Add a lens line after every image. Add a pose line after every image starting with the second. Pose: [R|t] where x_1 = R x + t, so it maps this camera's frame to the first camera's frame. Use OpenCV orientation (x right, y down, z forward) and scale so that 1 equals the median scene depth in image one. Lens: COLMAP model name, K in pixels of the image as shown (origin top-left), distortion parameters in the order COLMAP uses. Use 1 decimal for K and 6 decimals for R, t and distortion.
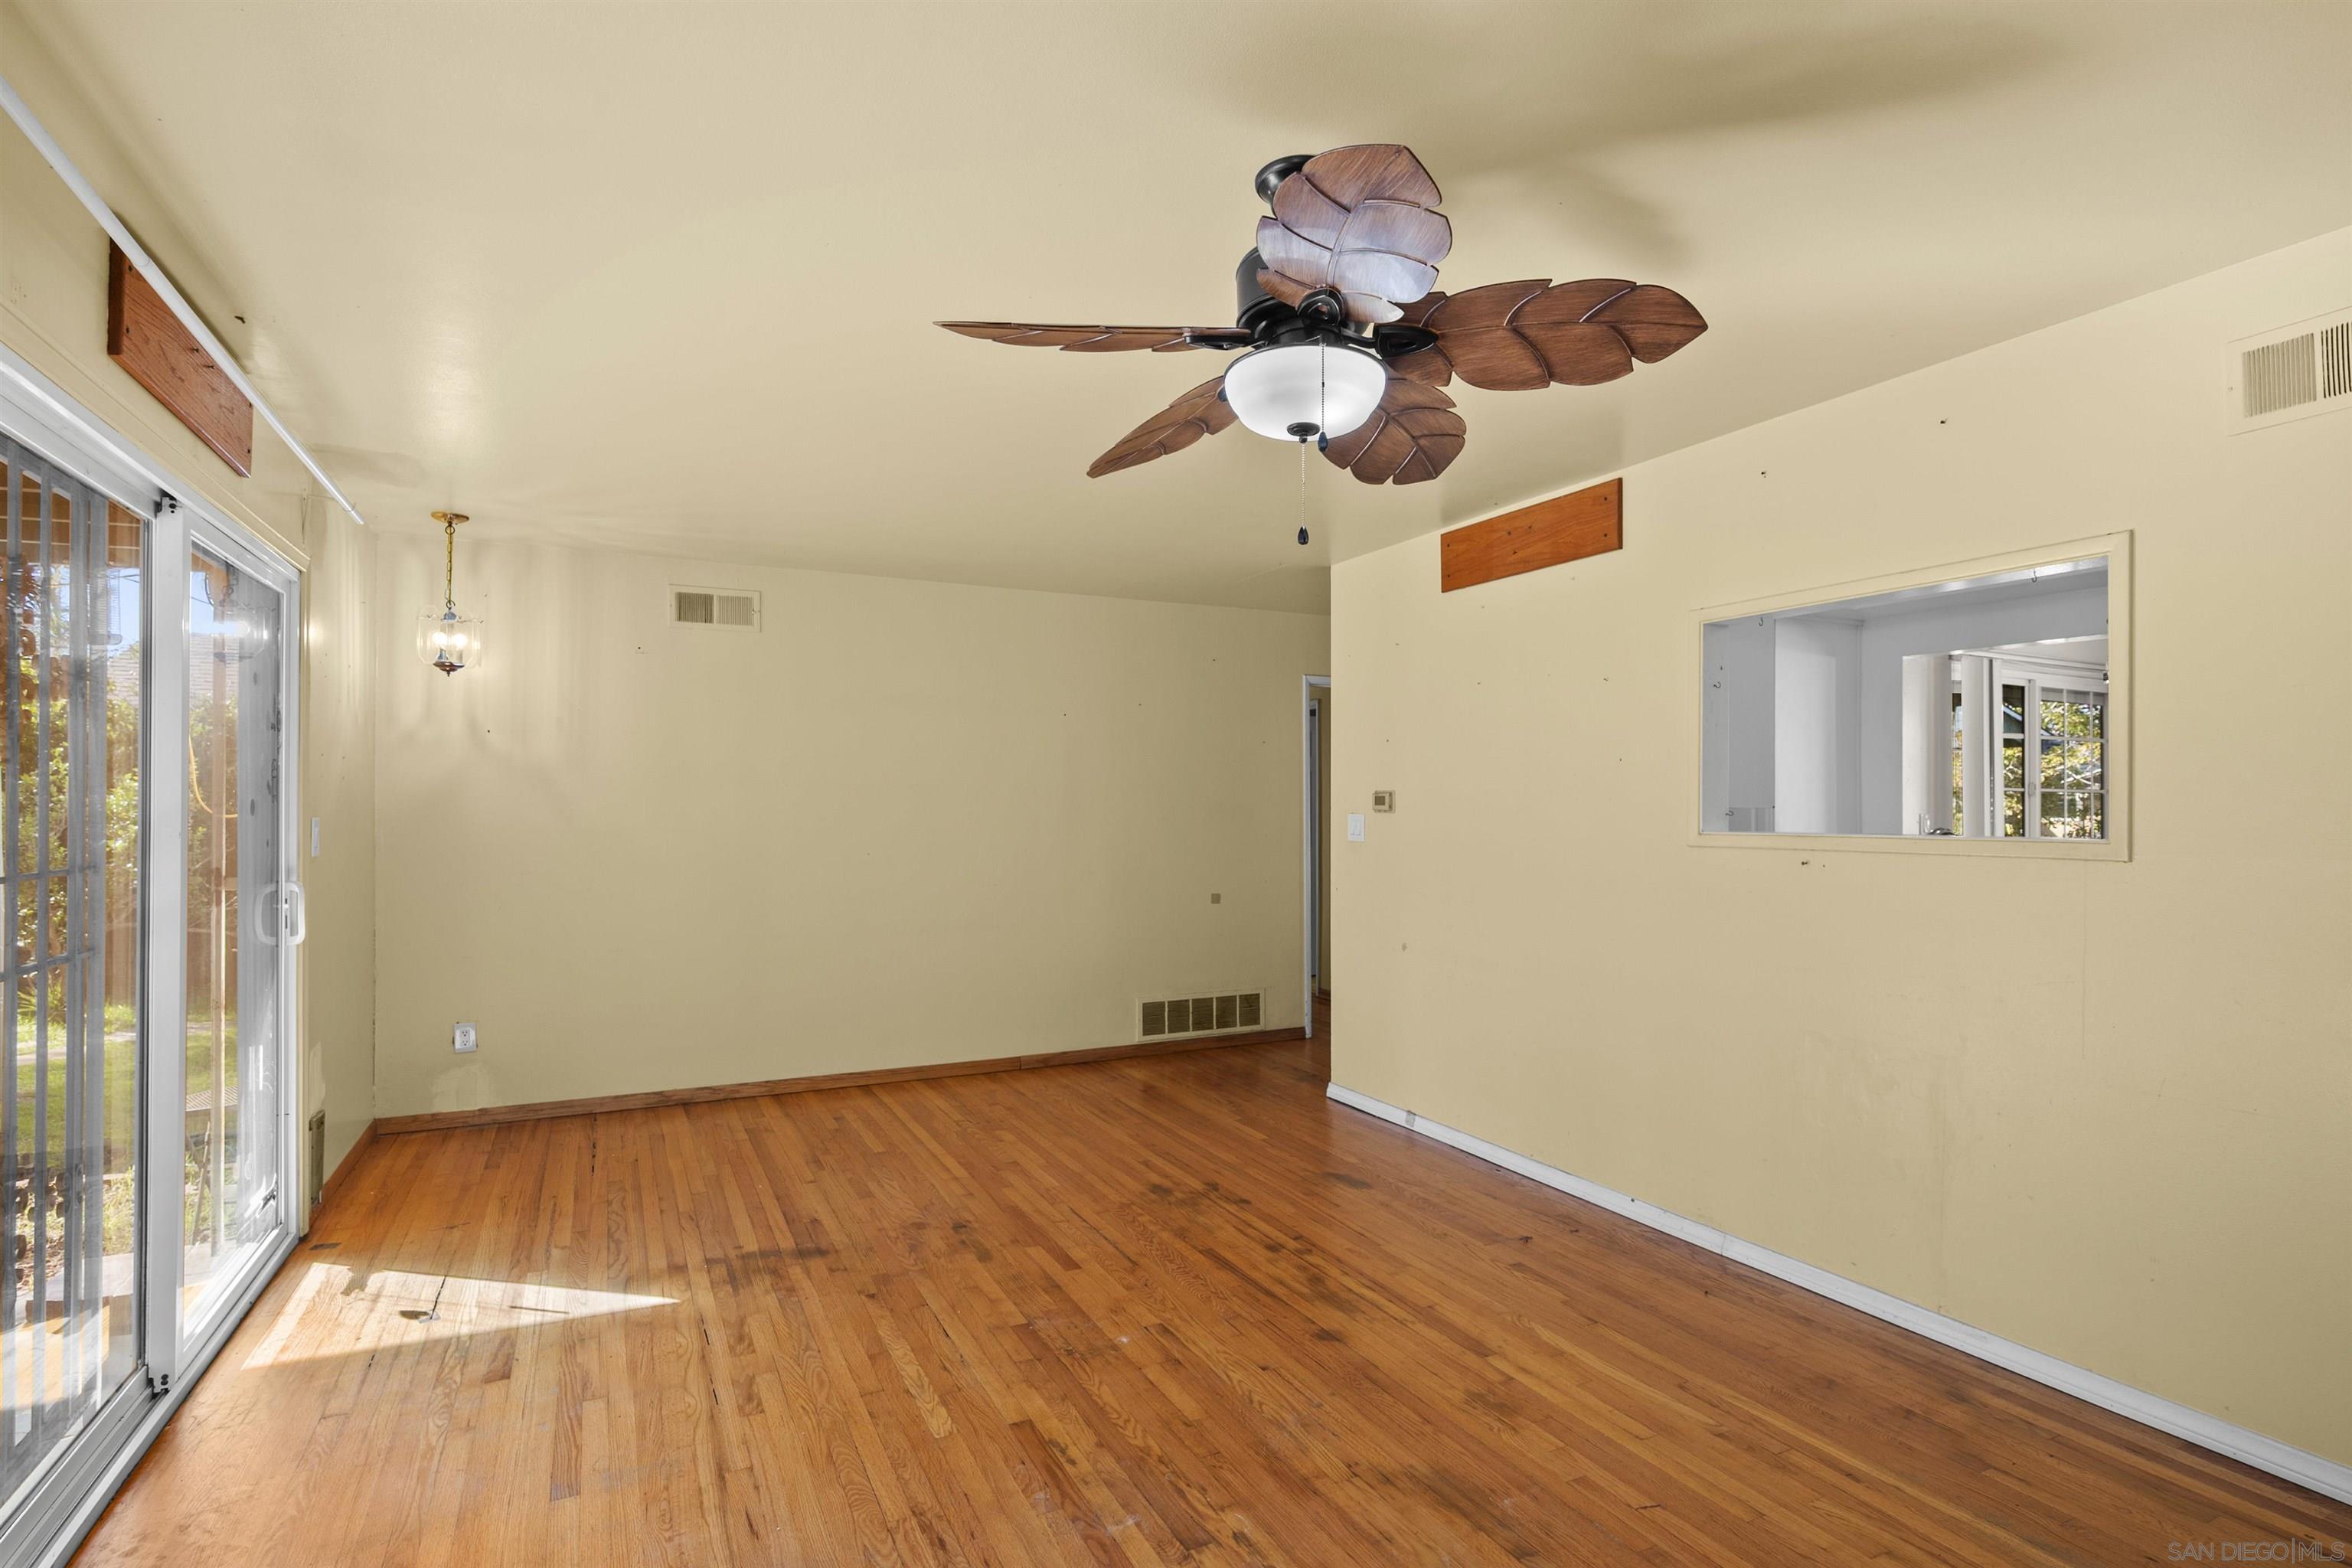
lens RADIAL K [[1172.7, 0, 1179.4], [0, 1172.7, 801.1], [0, 0, 1]] dist [0.002715, 0.000262]
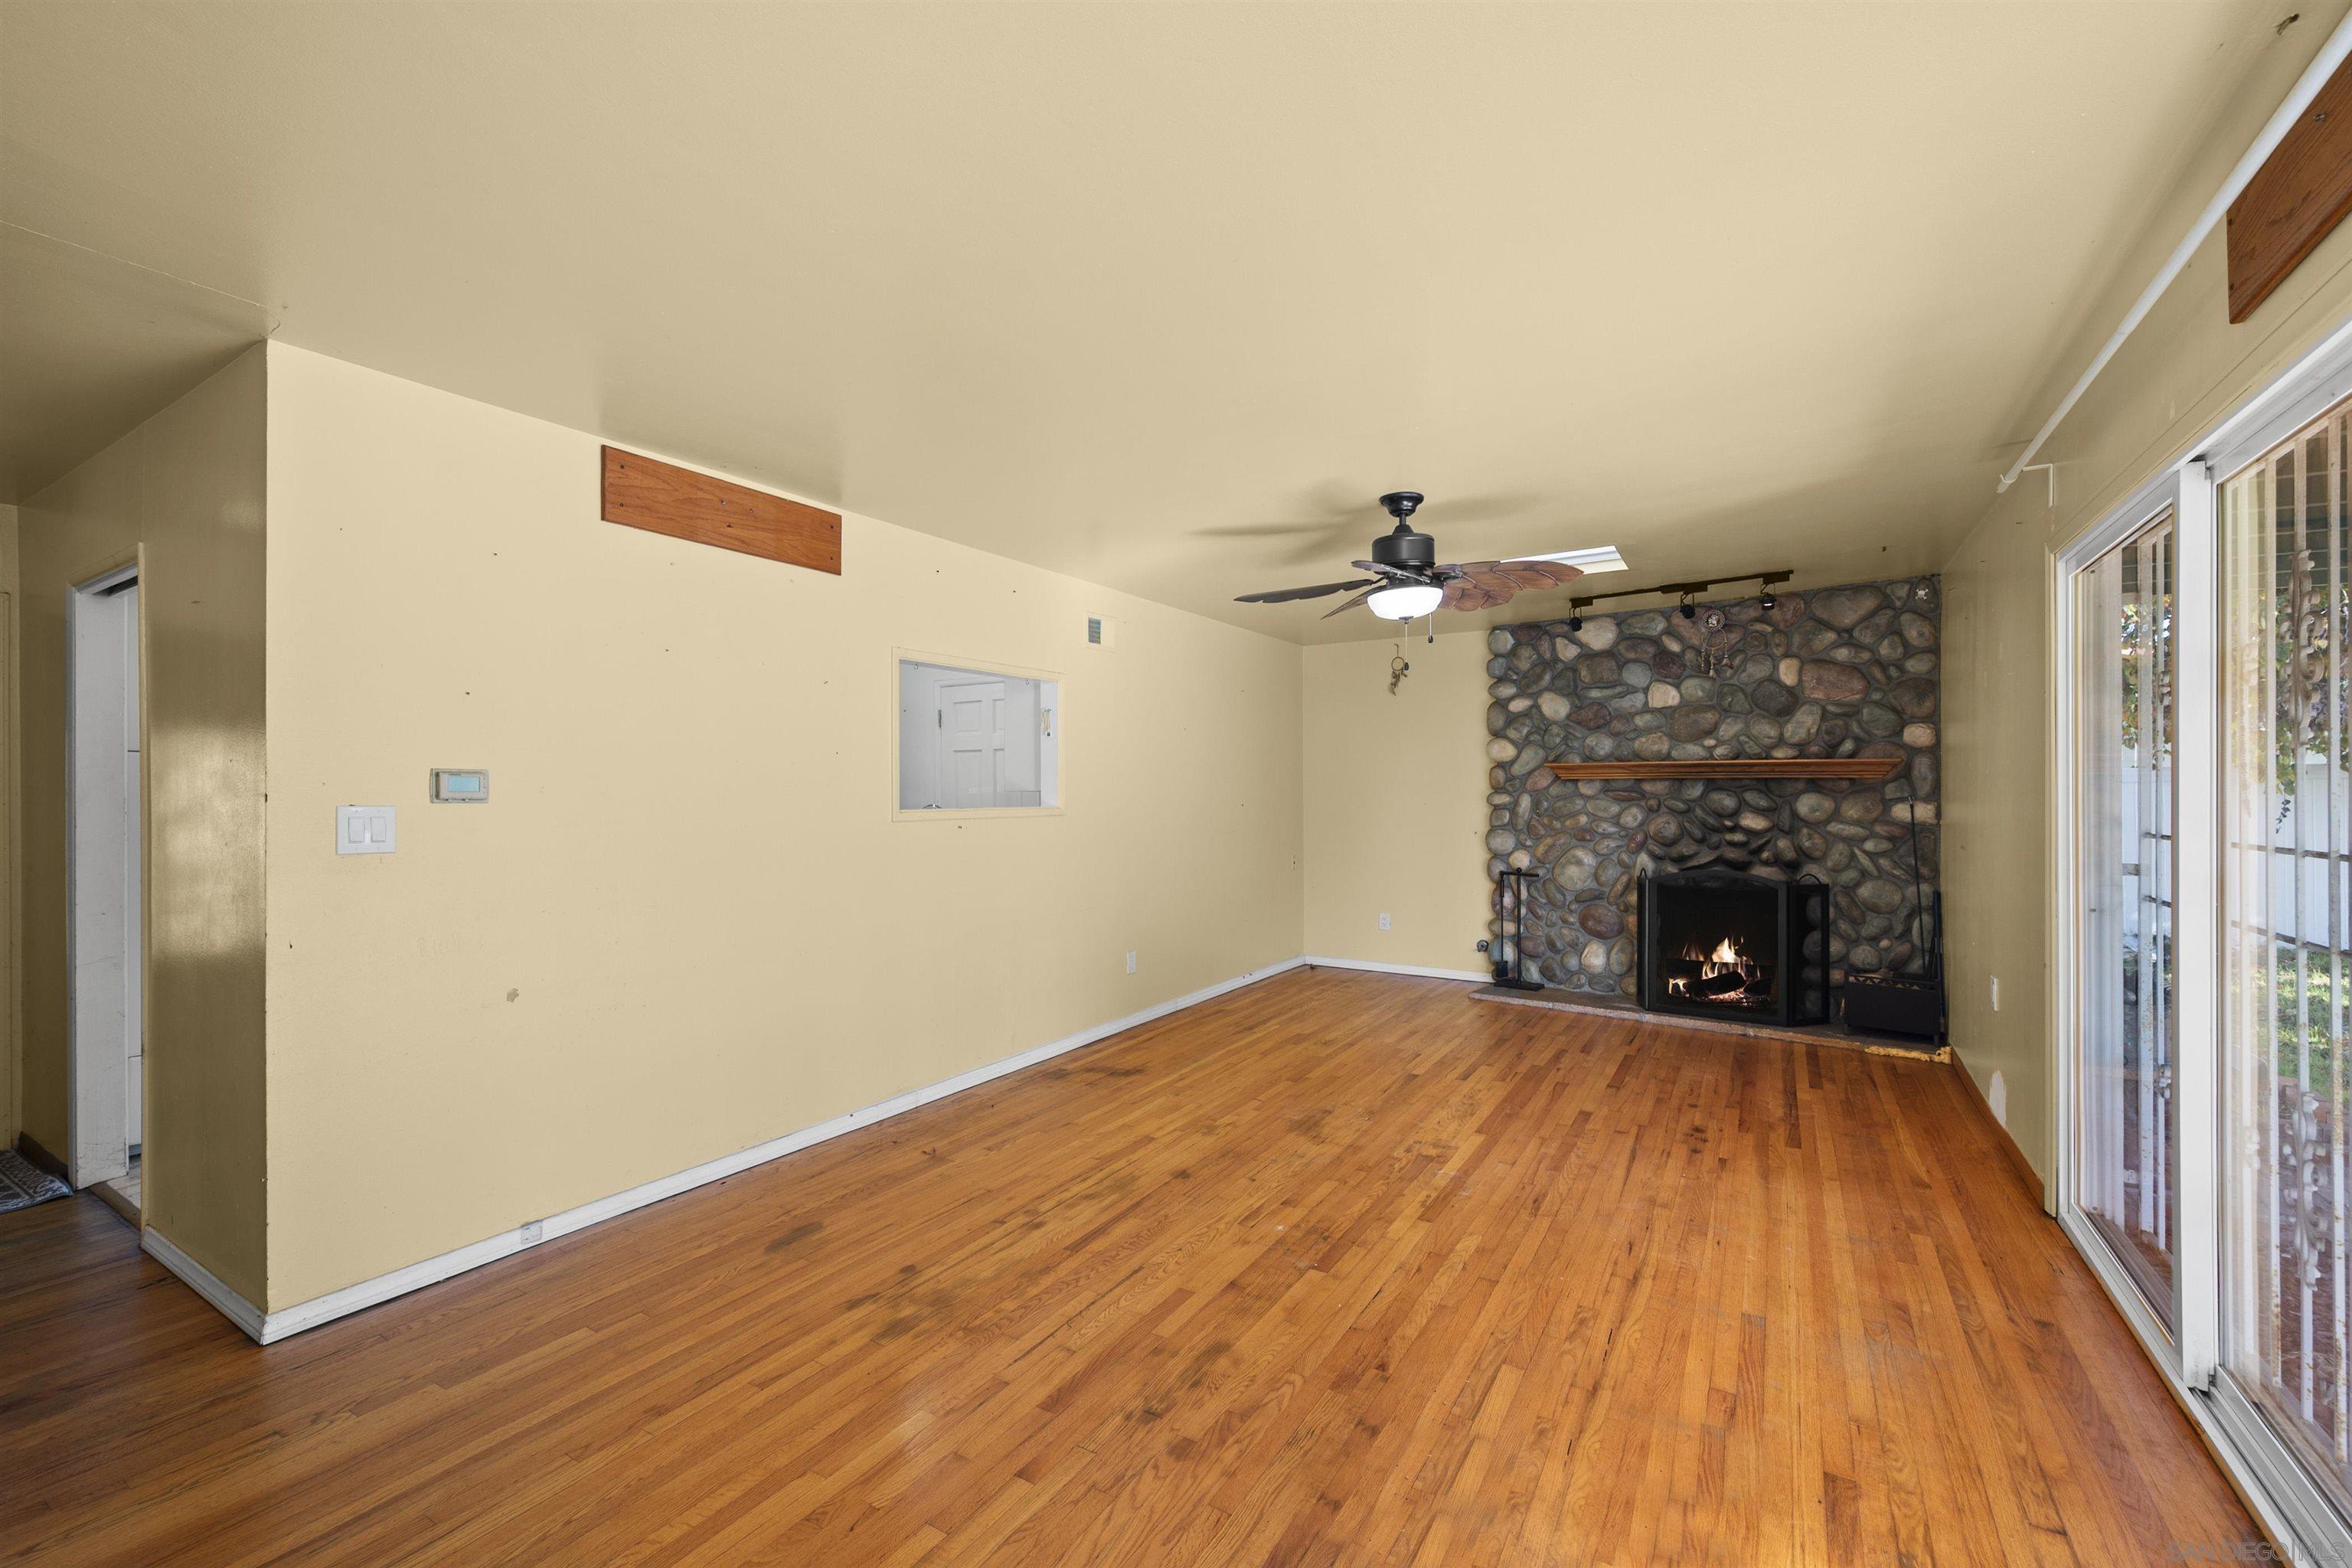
lens RADIAL K [[977.4, 0, 1170.3], [0, 977.4, 801.6], [0, 0, 1]] dist [0.000731, -0.000165]
pose [[-0.526325, -0.005685, 0.850265, -0.704294], [0.000984, 0.999973, 0.007295, 0.007828], [-0.850283, 0.004676, -0.526305, 1.354701]]
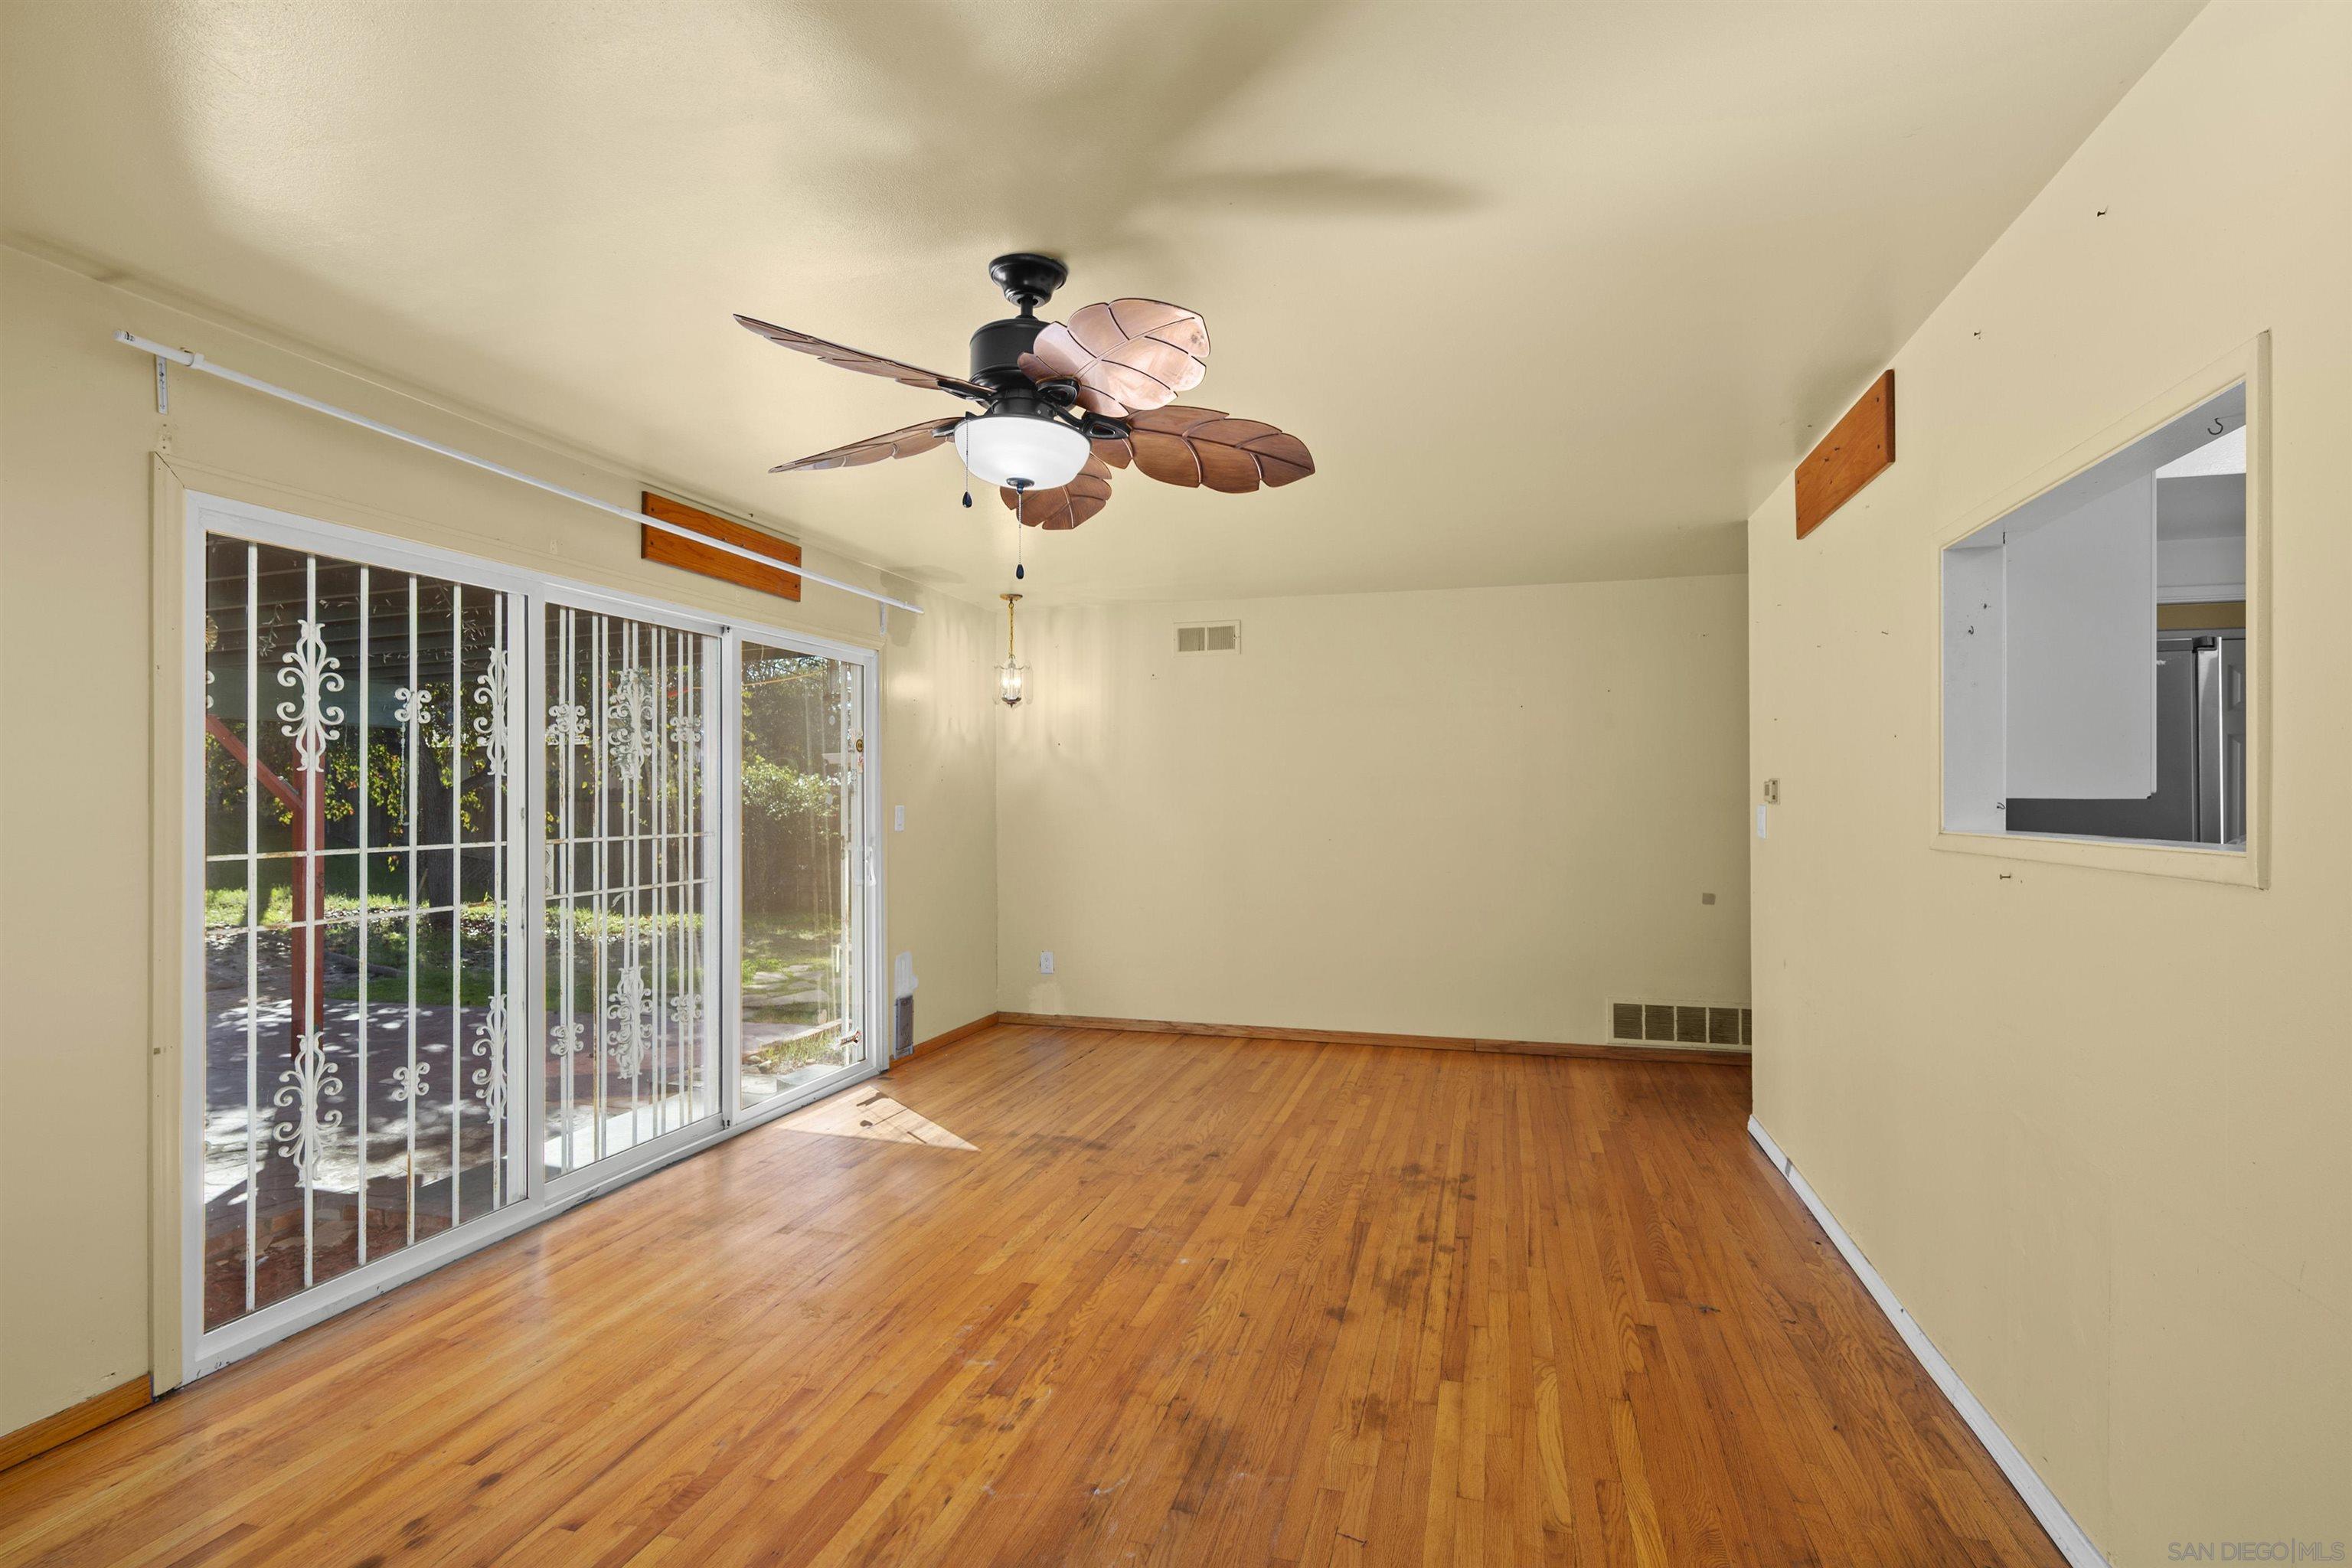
lens RADIAL K [[1124.4, 0, 1177.2], [0, 1124.4, 796.3], [0, 0, 1]] dist [-0.000548, -0.000253]
pose [[0.739397, -0.002933, -0.673263, 0.575423], [0.005292, 0.999985, 0.001454, 0.001138], [0.673249, -0.004638, 0.739401, 0.151714]]
